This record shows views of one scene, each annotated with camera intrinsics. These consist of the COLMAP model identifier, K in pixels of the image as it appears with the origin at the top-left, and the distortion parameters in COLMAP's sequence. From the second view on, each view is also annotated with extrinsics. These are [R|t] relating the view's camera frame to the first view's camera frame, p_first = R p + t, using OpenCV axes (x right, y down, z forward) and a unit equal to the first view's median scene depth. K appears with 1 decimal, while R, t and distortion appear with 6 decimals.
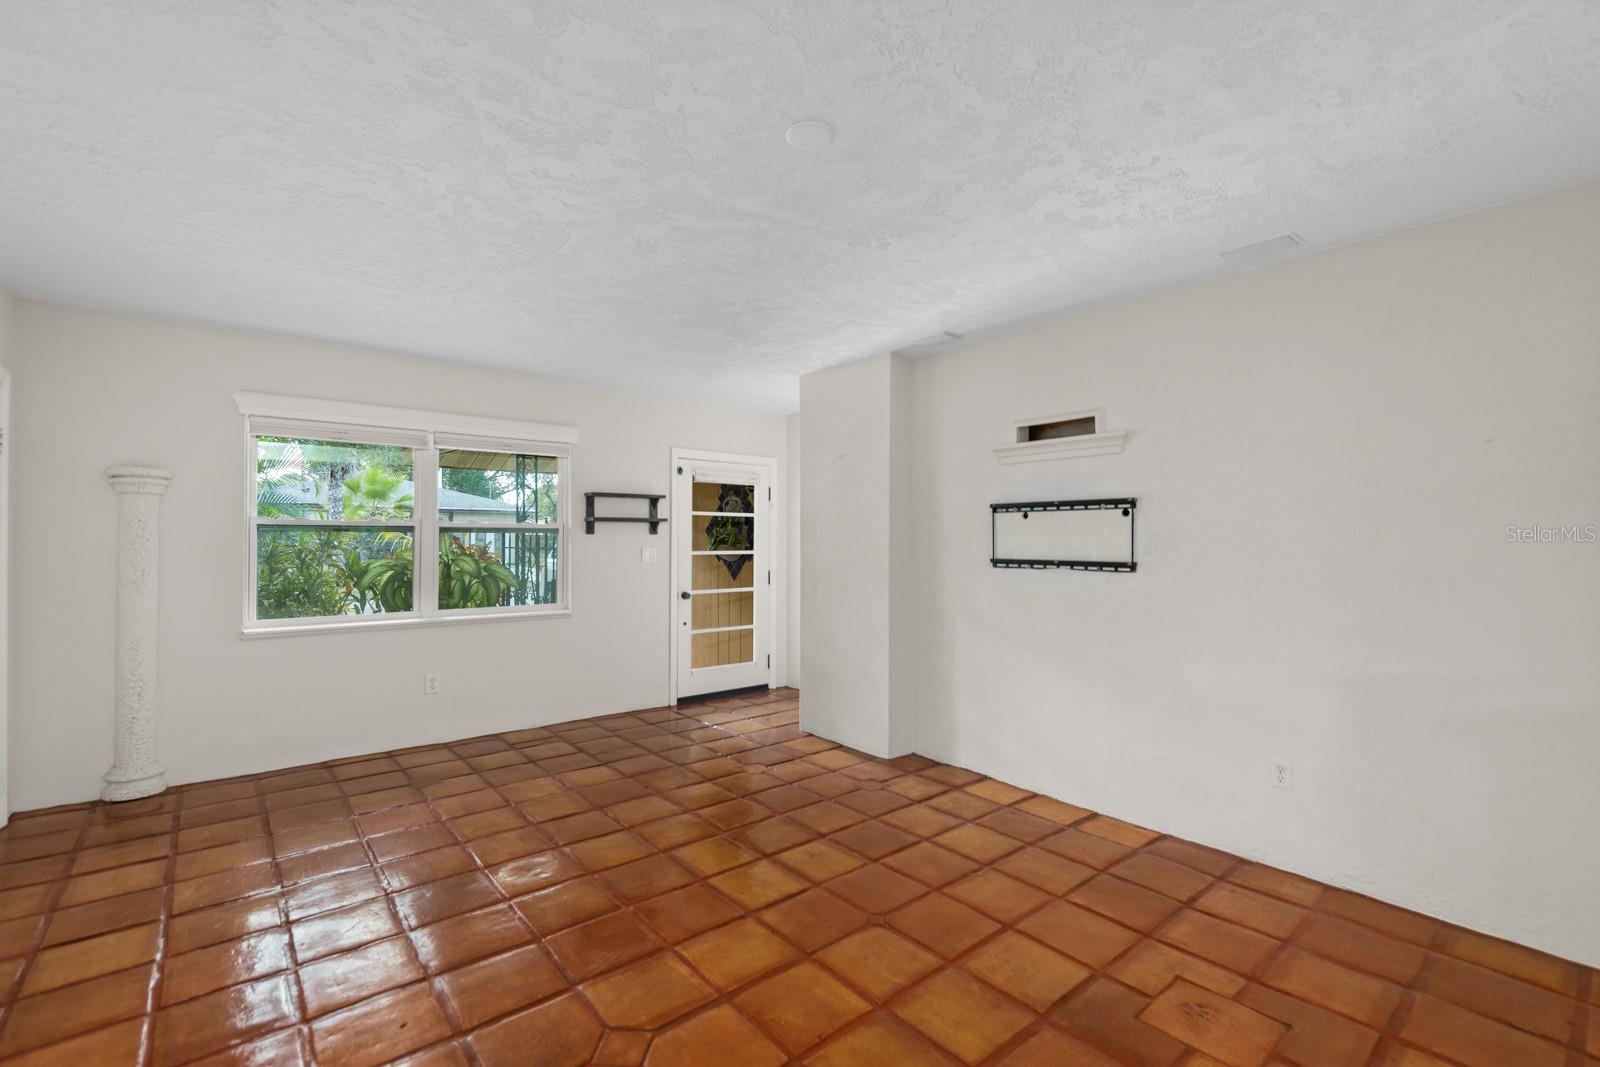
lens RADIAL K [[688.7, 0, 802.4], [0, 688.7, 533.6], [0, 0, 1]] dist [0.002006, -0.000193]
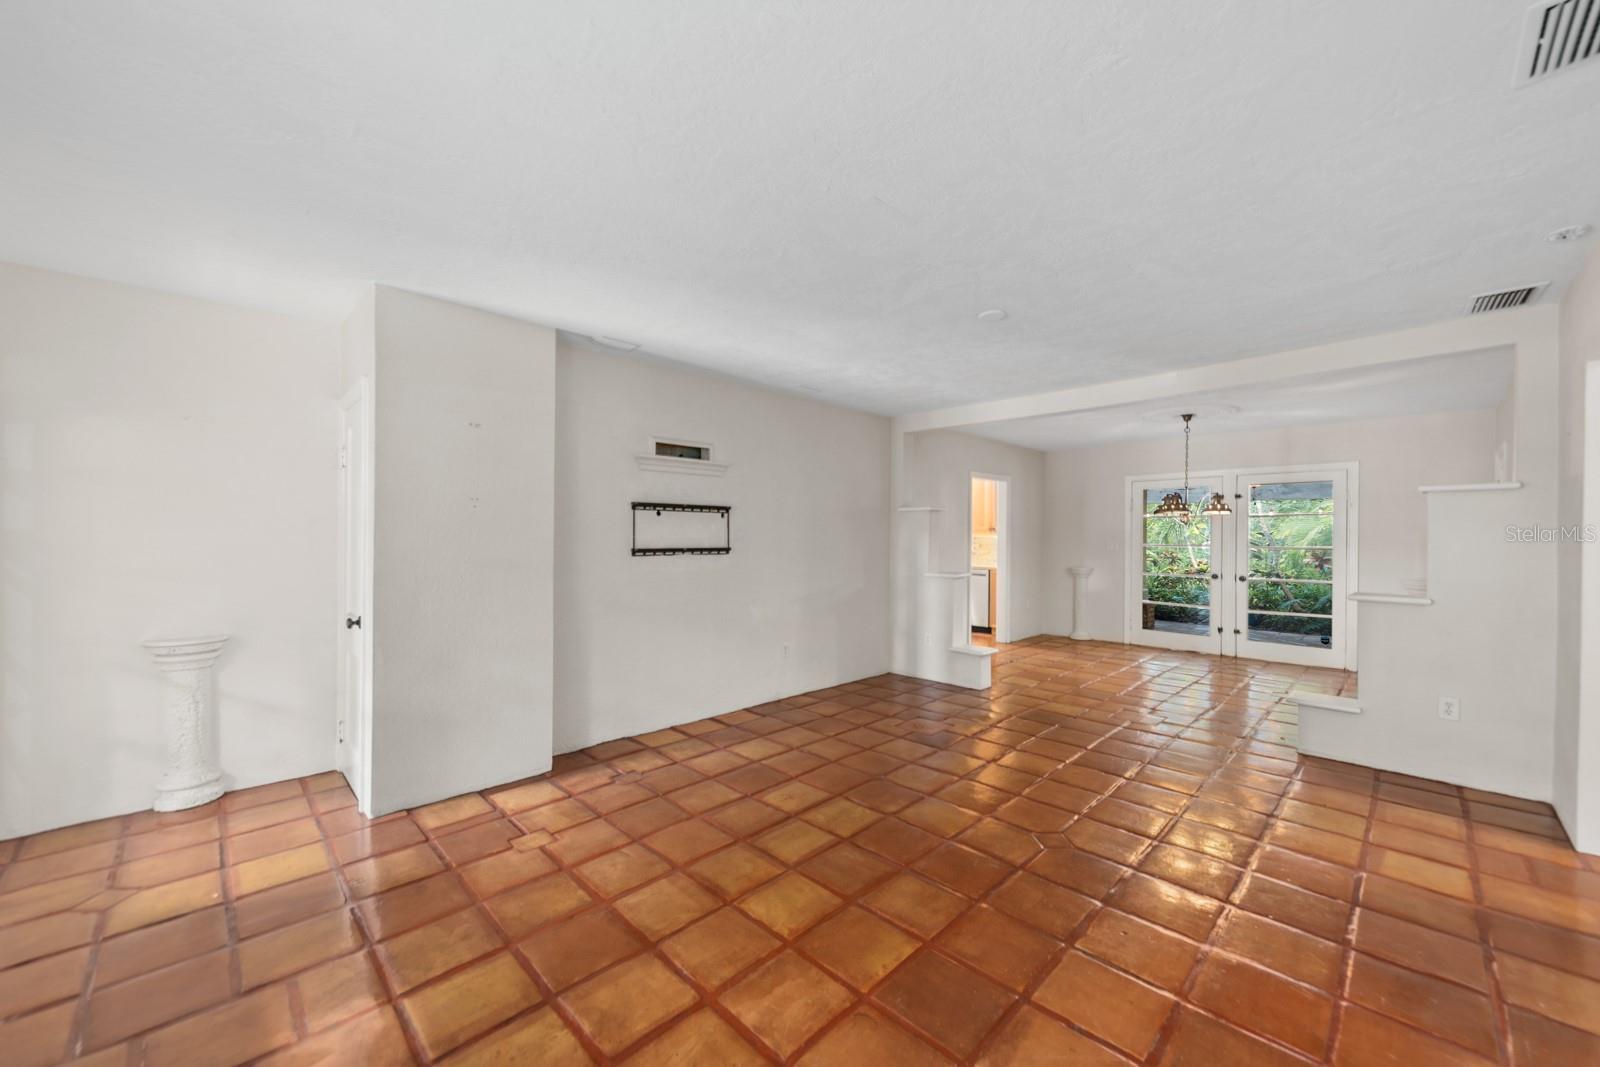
lens RADIAL K [[606.4, 0, 799.3], [0, 606.4, 537.1], [0, 0, 1]] dist [0.007069, -0.000090]
pose [[-0.078625, -0.005436, 0.996889, -0.791345], [-0.014937, 0.999879, 0.004275, 0.008353], [-0.996792, -0.014554, -0.078696, 0.821512]]
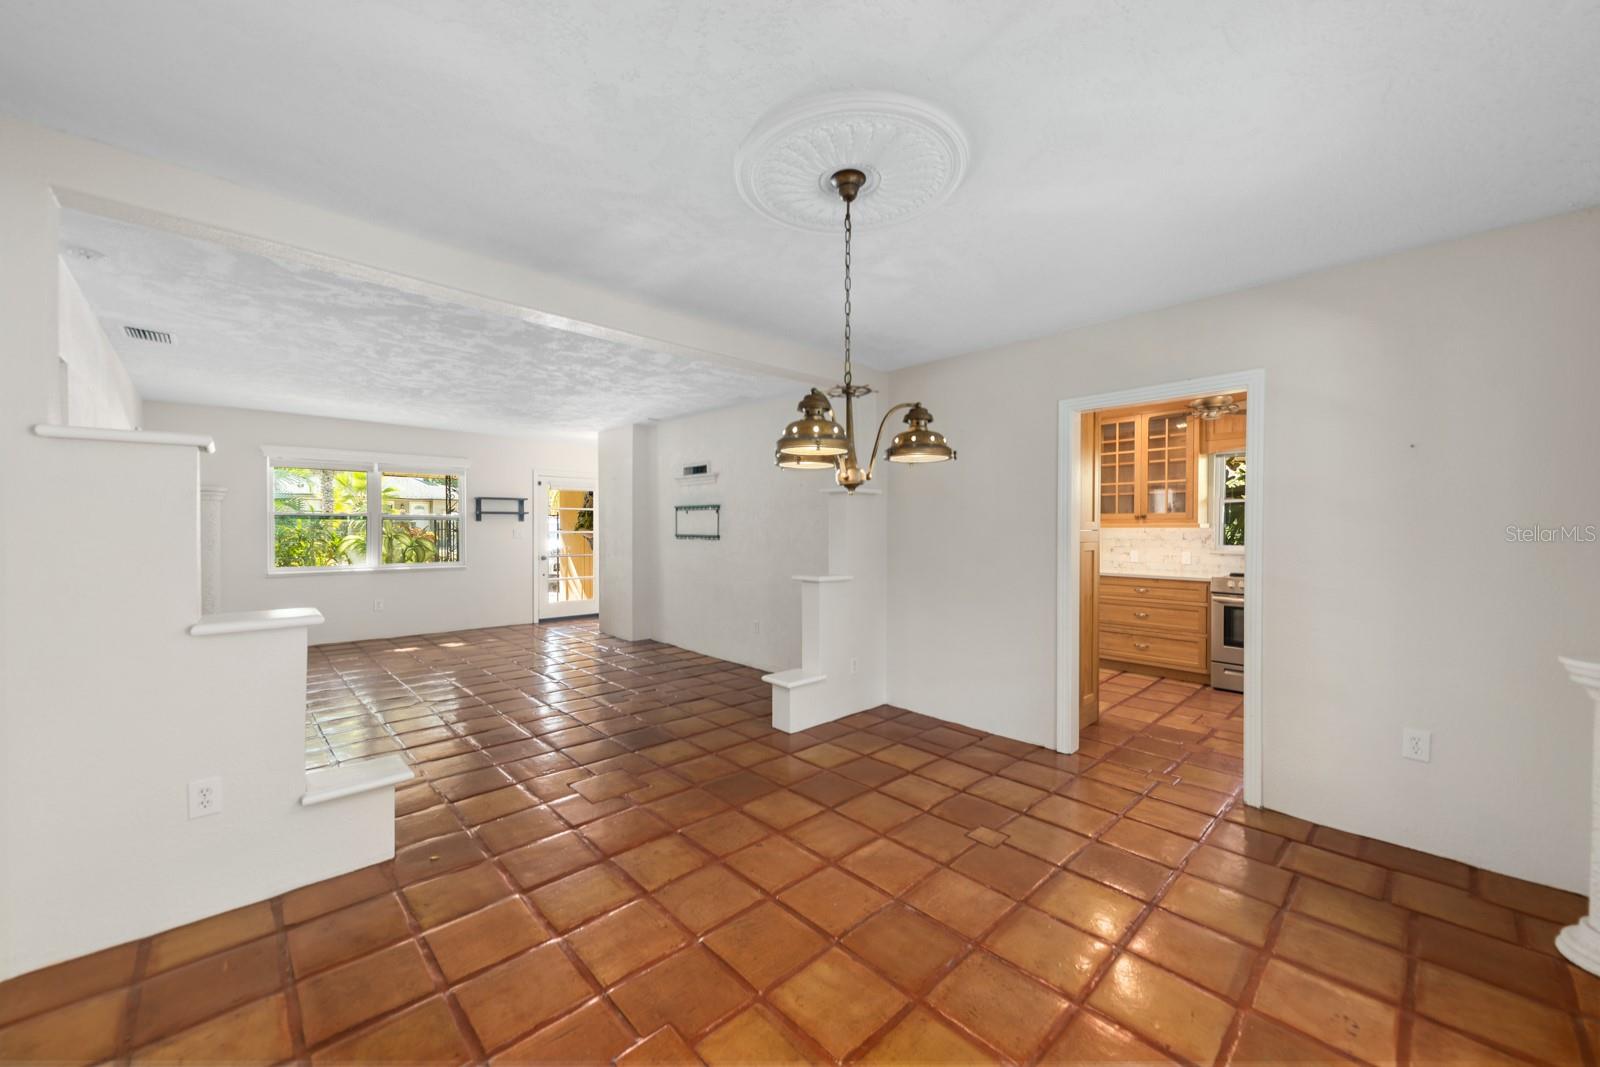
lens RADIAL K [[606.4, 0, 802.1], [0, 606.4, 534.1], [0, 0, 1]] dist [0.007069, -0.000090]
pose [[0.997654, 0.000497, 0.068461, 0.527774], [-0.001905, 0.999788, 0.020510, 0.000057], [-0.068436, -0.020593, 0.997443, -0.759847]]
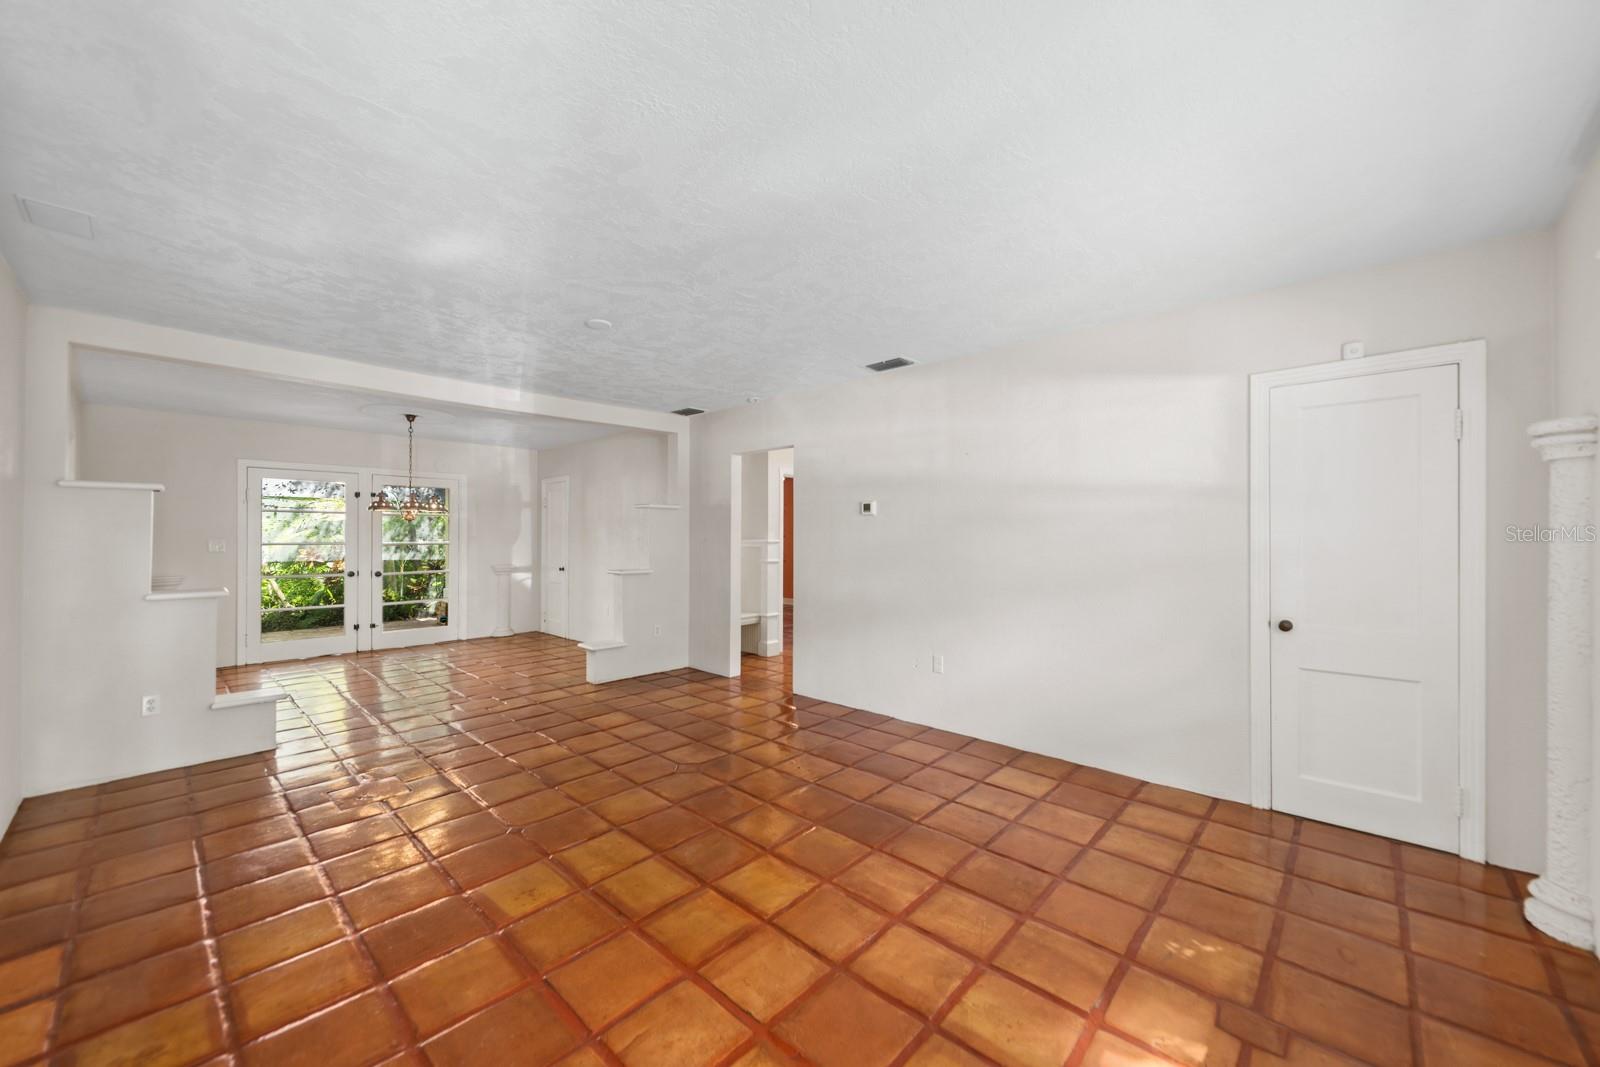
lens RADIAL K [[606.4, 0, 793.0], [0, 606.4, 542.6], [0, 0, 1]] dist [0.007069, -0.000090]
pose [[-0.993156, 0.001000, -0.116792, -0.172327], [0.000576, 0.999993, 0.003671, 0.015902], [0.116795, 0.003579, -0.993150, 1.383370]]
